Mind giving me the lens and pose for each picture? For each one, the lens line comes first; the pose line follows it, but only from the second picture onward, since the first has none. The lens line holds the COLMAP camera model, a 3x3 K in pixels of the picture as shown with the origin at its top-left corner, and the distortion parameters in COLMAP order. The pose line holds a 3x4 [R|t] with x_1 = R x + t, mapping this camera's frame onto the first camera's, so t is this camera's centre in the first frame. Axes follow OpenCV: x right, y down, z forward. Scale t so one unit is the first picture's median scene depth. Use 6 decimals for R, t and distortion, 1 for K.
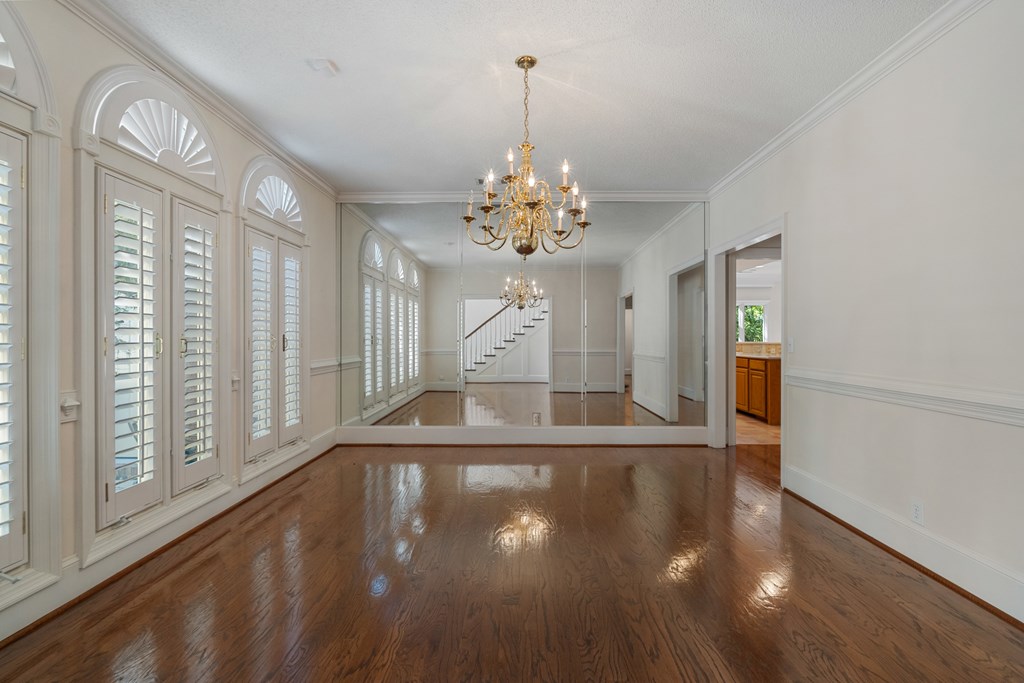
lens RADIAL K [[447.9, 0, 512.0], [0, 447.9, 341.5], [0, 0, 1]] dist [-0.000090, 0.000116]
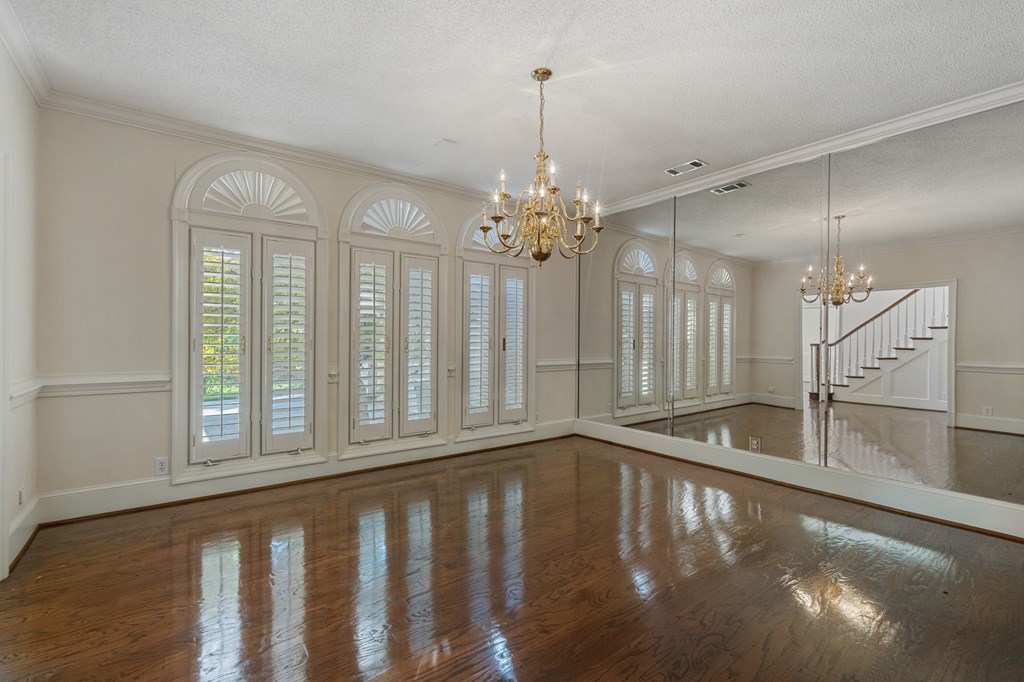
lens RADIAL K [[447.9, 0, 512.0], [0, 447.9, 341.0], [0, 0, 1]] dist [-0.000090, 0.000116]
pose [[0.618542, 0.009152, -0.785699, 0.409766], [-0.016416, 0.999864, -0.001277, -0.004380], [0.785580, 0.013688, 0.618608, 0.161342]]
